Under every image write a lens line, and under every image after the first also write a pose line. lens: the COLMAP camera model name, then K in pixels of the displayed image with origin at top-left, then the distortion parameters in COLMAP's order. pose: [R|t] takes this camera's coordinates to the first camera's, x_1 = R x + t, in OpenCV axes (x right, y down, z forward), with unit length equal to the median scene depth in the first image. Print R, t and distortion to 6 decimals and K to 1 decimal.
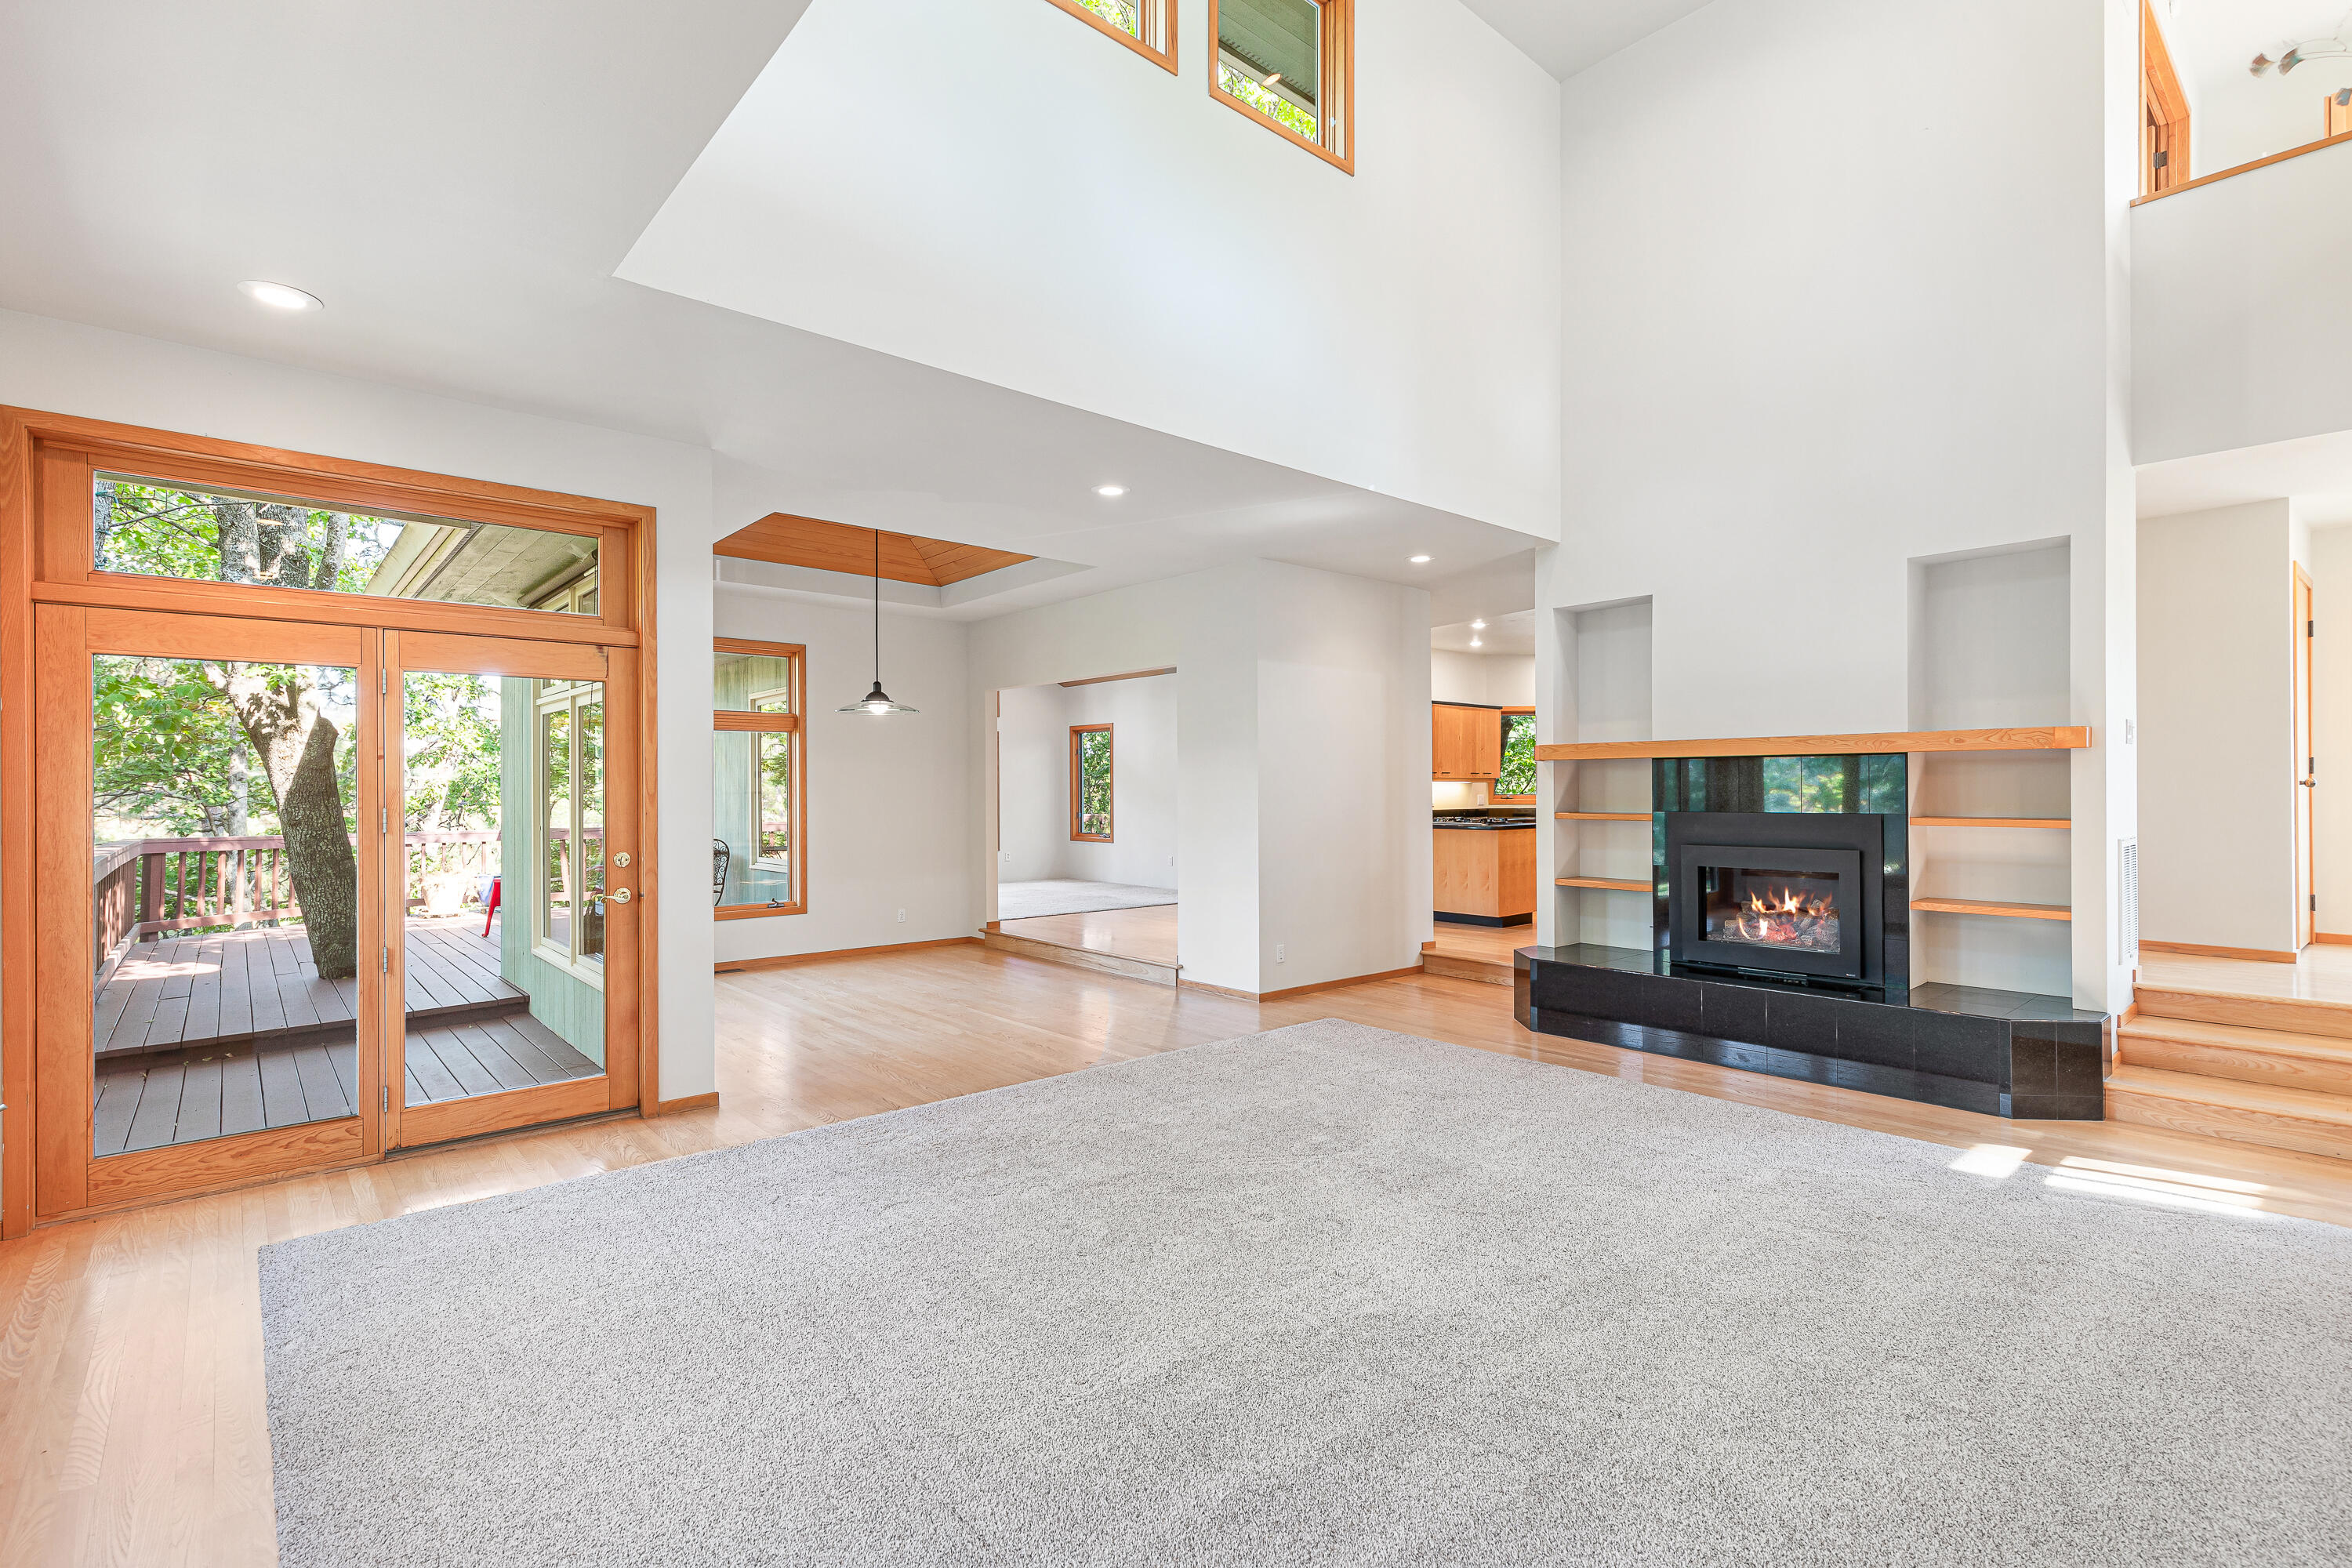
lens RADIAL K [[1090.5, 0, 1176.0], [0, 1090.5, 784.0], [0, 0, 1]] dist [0.003037, 0.000217]
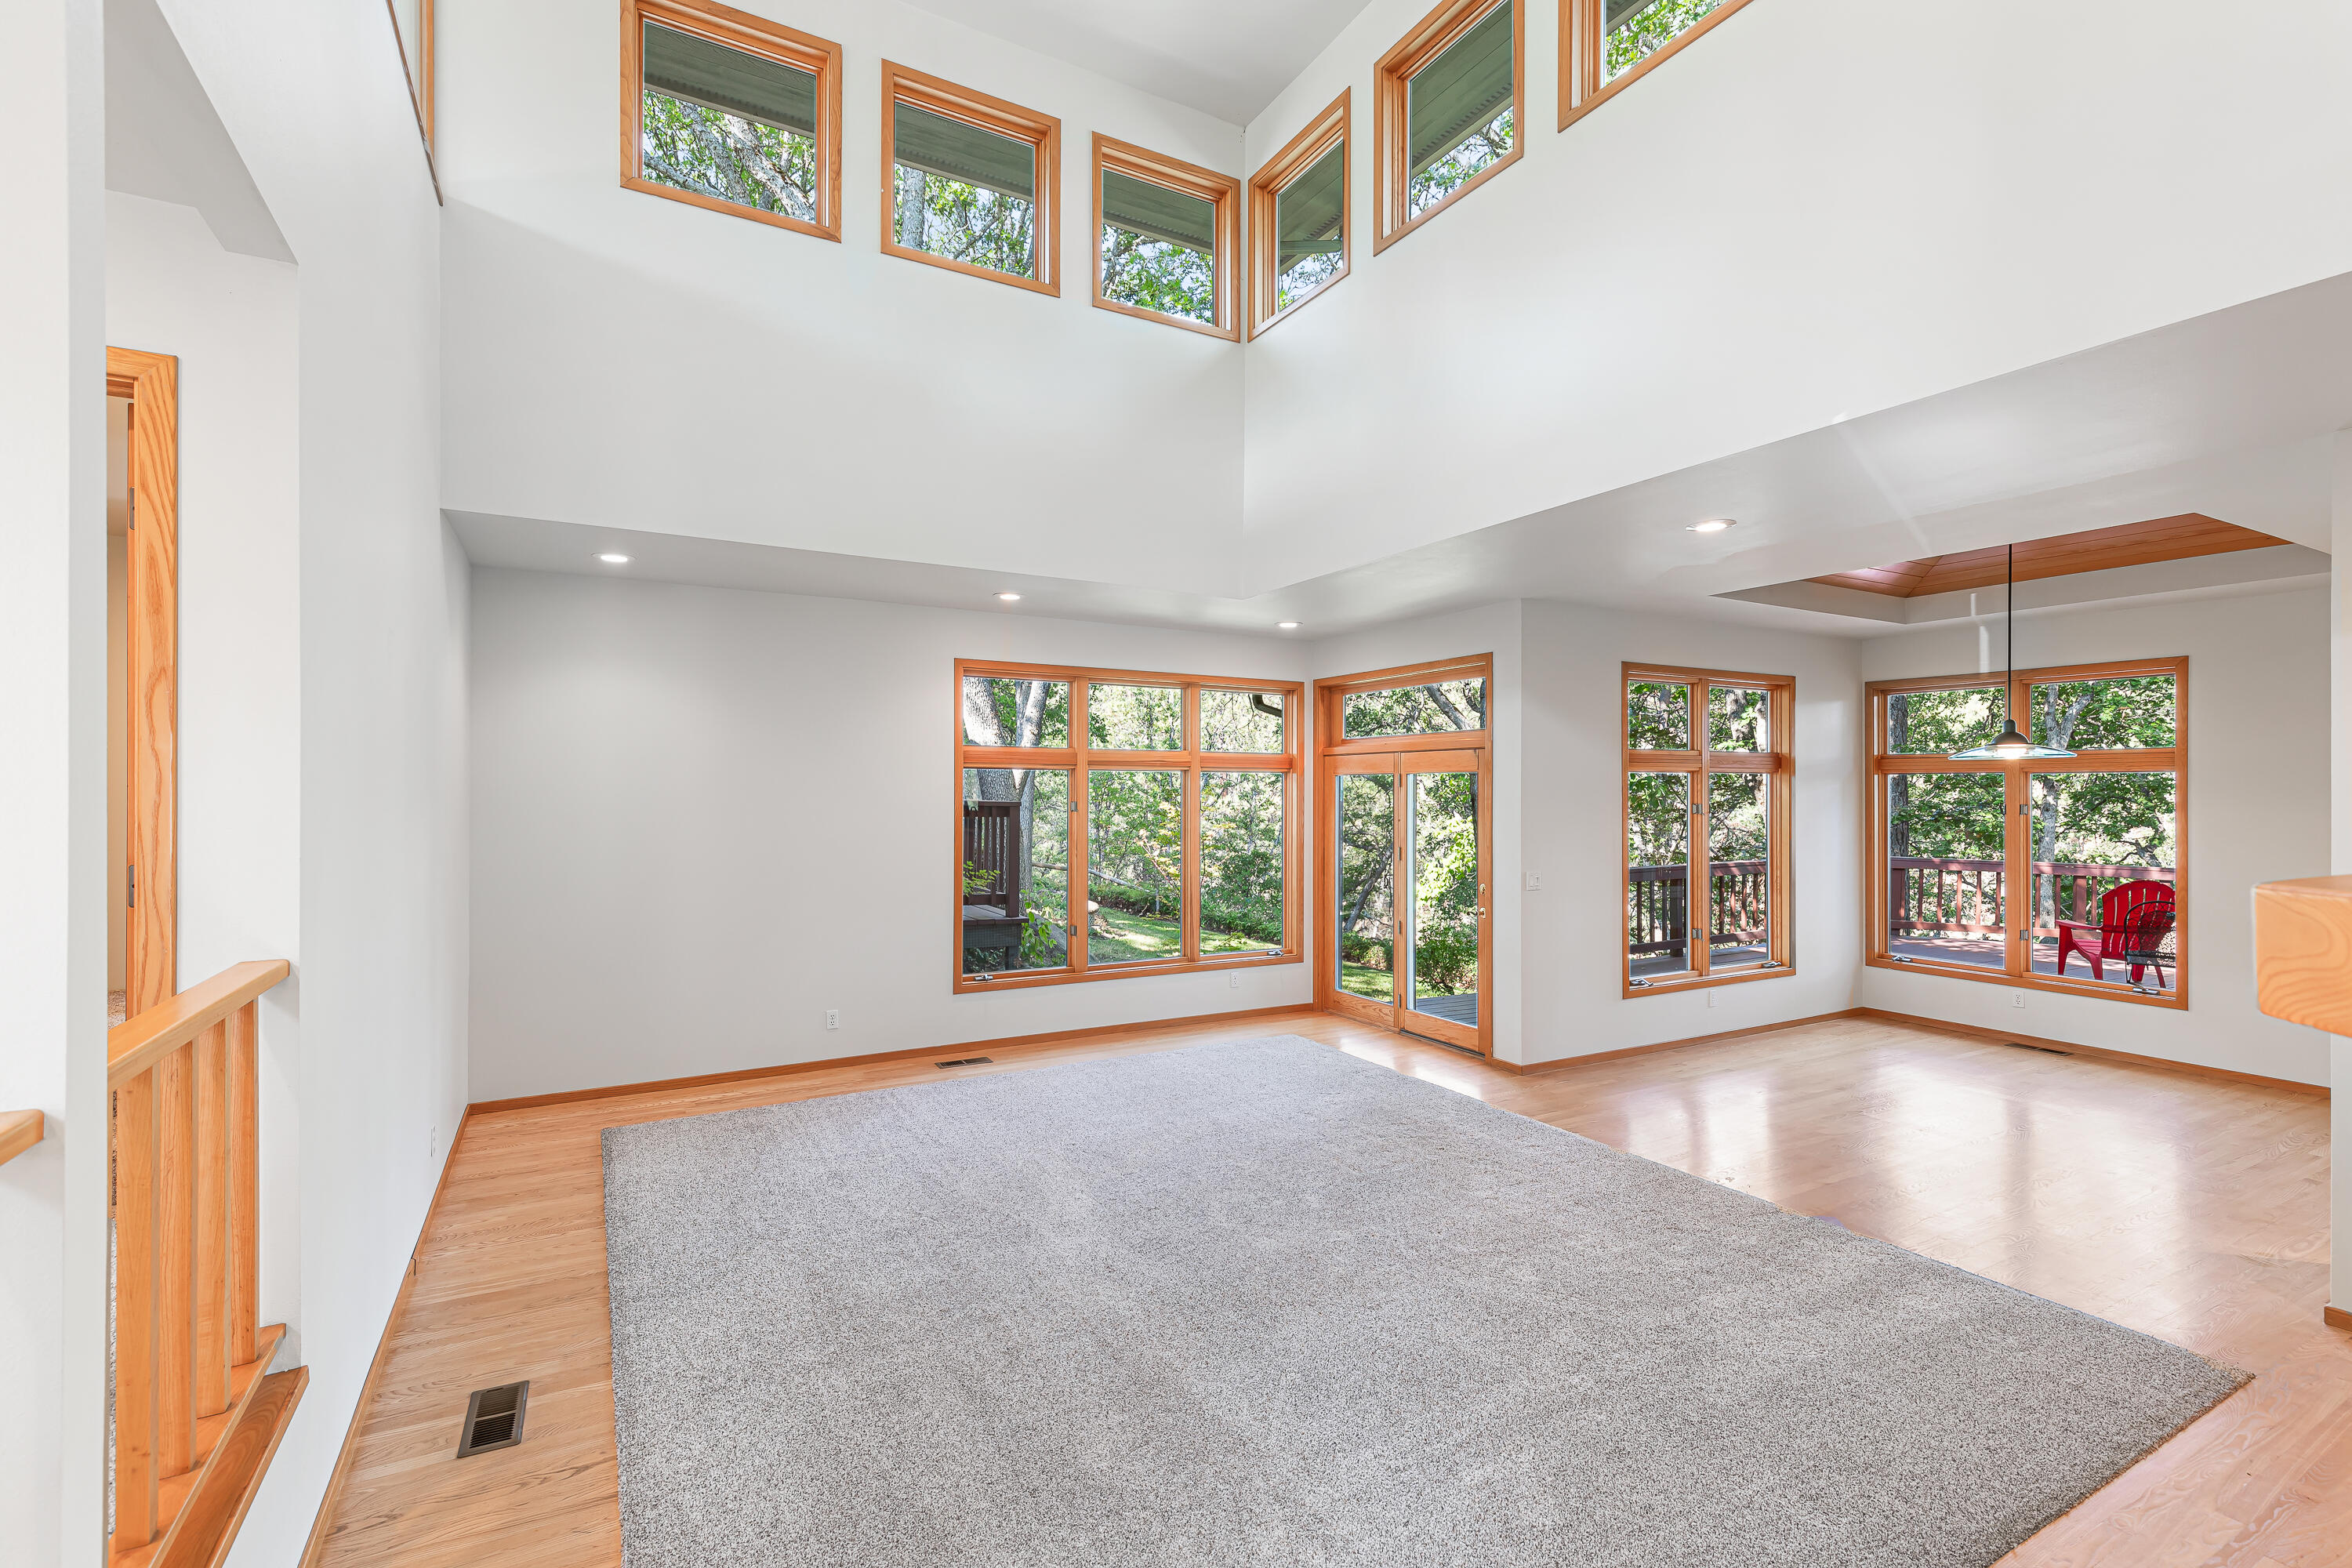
lens RADIAL K [[1072.5, 0, 1176.0], [0, 1072.5, 784.0], [0, 0, 1]] dist [0.016010, 0.000073]
pose [[-0.203907, 0.002113, -0.978988, 0.744873], [-0.001141, 0.999996, 0.002396, -0.054461], [0.978990, 0.001605, -0.203904, 0.649515]]
